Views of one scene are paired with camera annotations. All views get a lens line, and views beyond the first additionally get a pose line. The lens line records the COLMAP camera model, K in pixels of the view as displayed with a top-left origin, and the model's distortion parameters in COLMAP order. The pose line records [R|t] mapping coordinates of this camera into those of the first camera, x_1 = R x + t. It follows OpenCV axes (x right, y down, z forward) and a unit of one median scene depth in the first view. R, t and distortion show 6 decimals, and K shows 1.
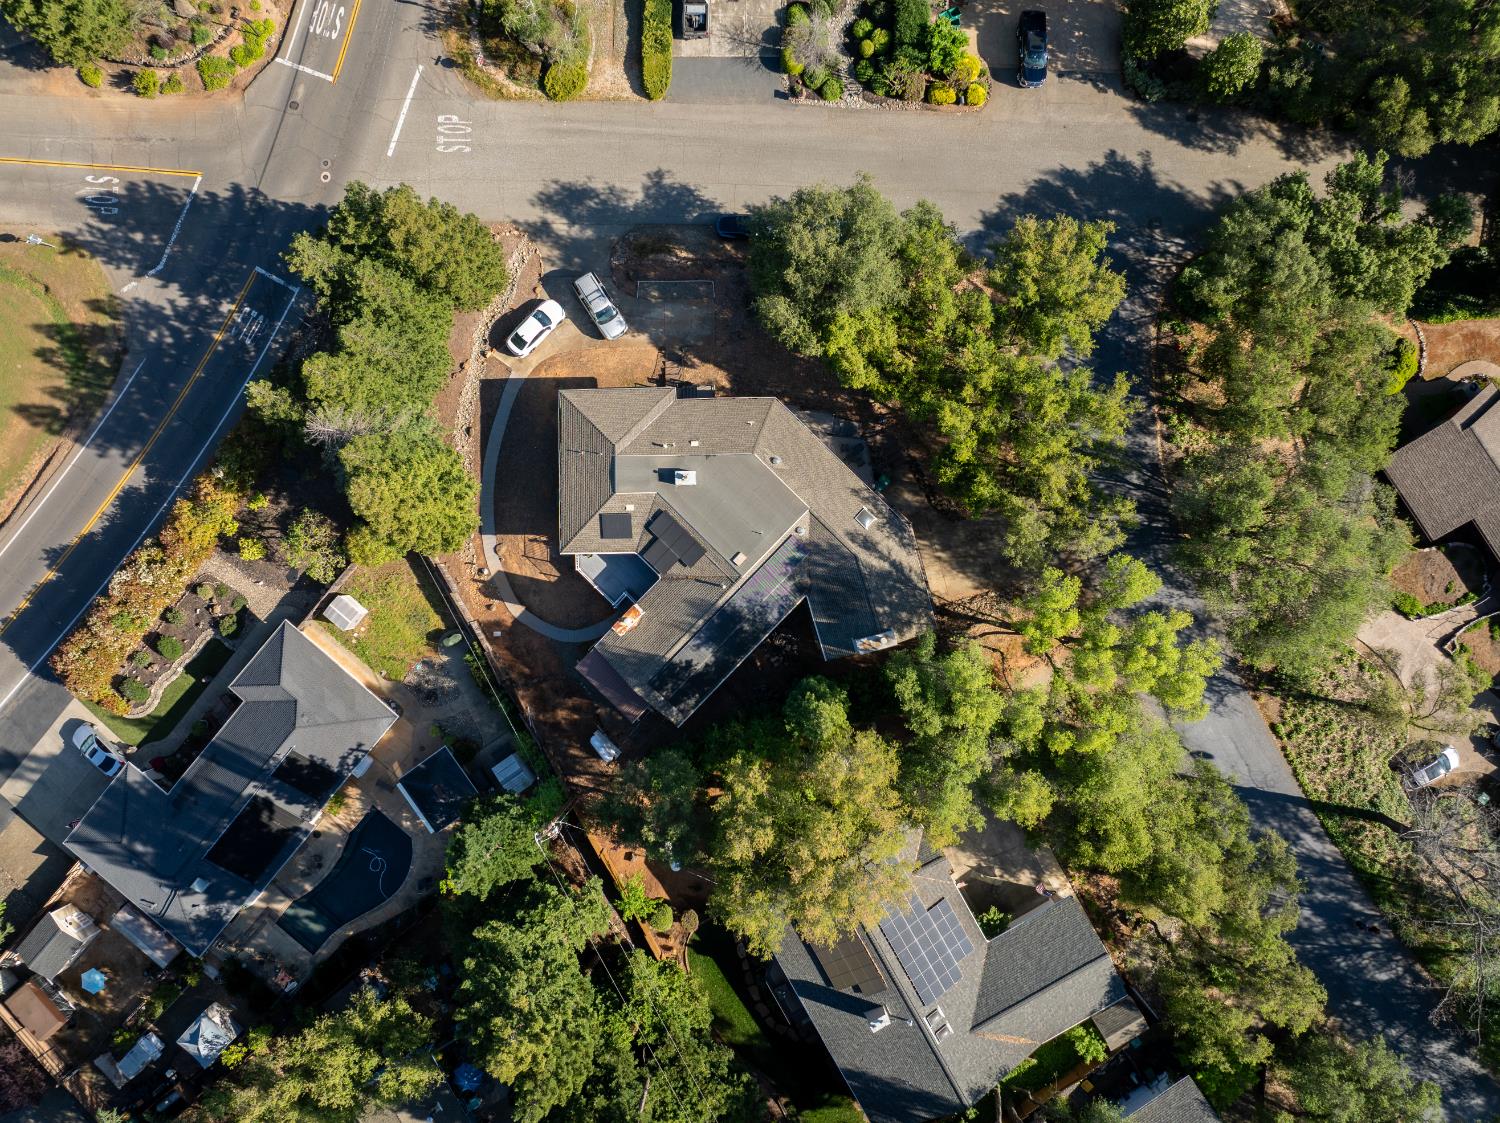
lens RADIAL K [[1065.4, 0, 750.0], [0, 1065.4, 561.5], [0, 0, 1]] dist [-0.053629, 0.020284]
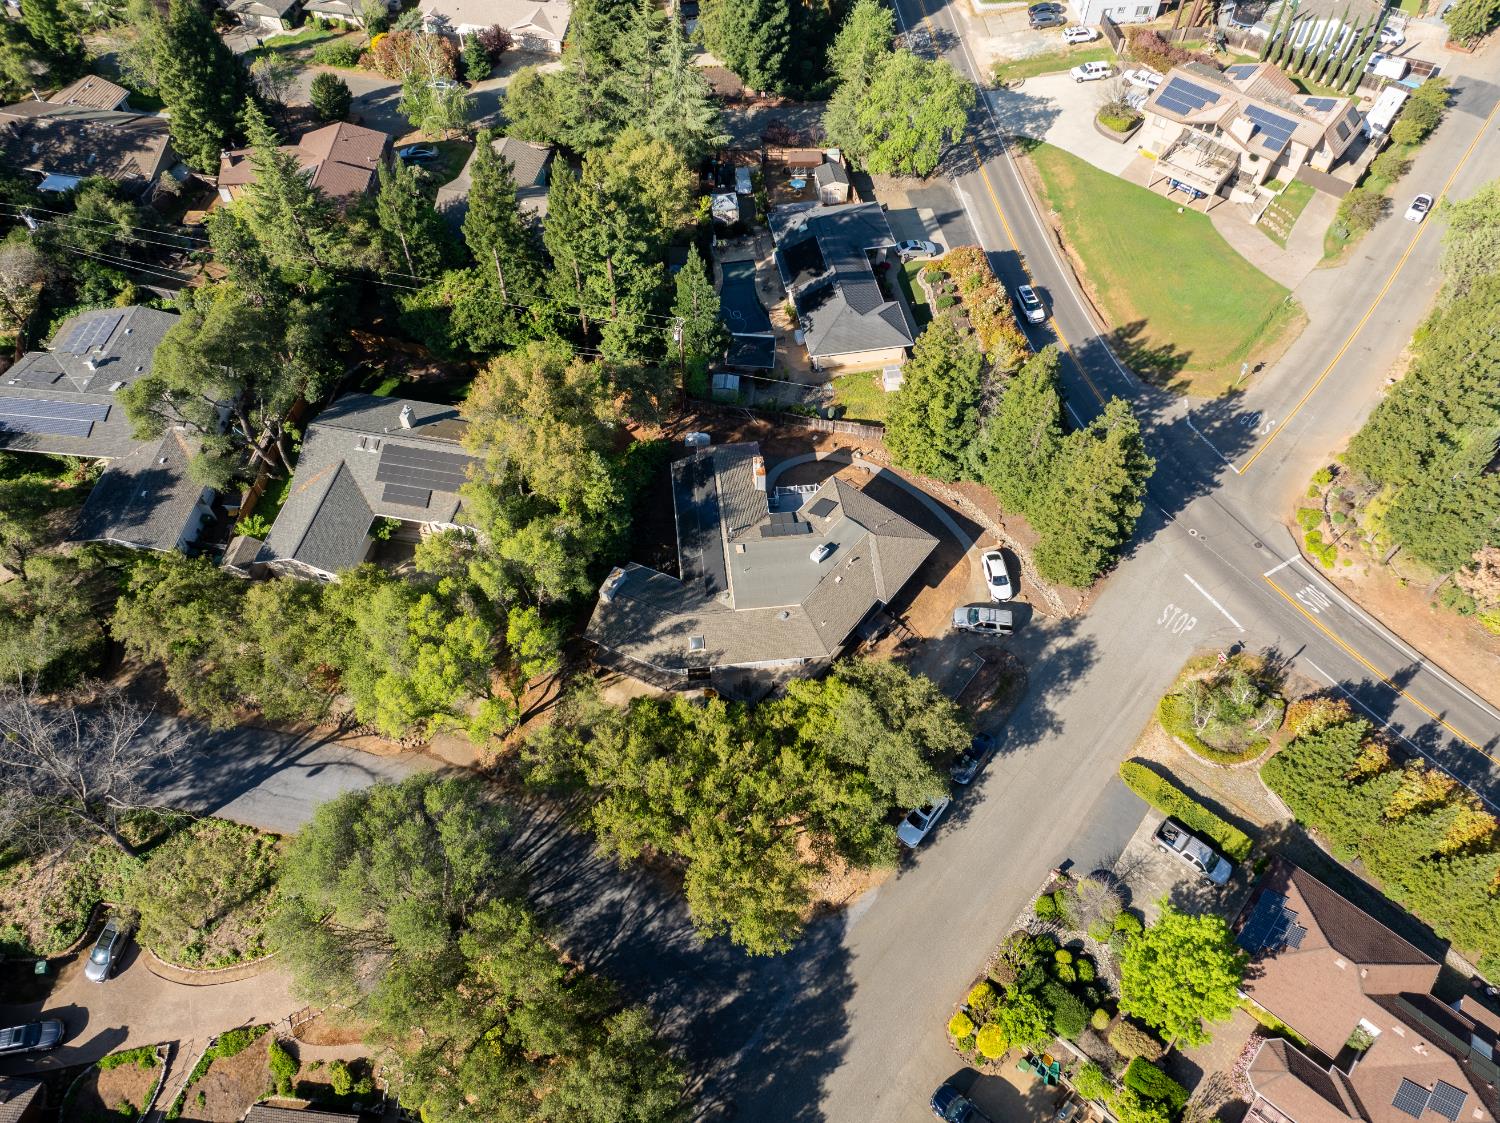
lens RADIAL K [[1065.4, 0, 750.0], [0, 1065.4, 561.5], [0, 0, 1]] dist [-0.053629, 0.020284]
pose [[-0.638134, 0.624800, -0.449901, 0.503716], [-0.769853, -0.525837, 0.361693, -0.428364], [-0.010589, 0.577166, 0.816558, 0.010850]]
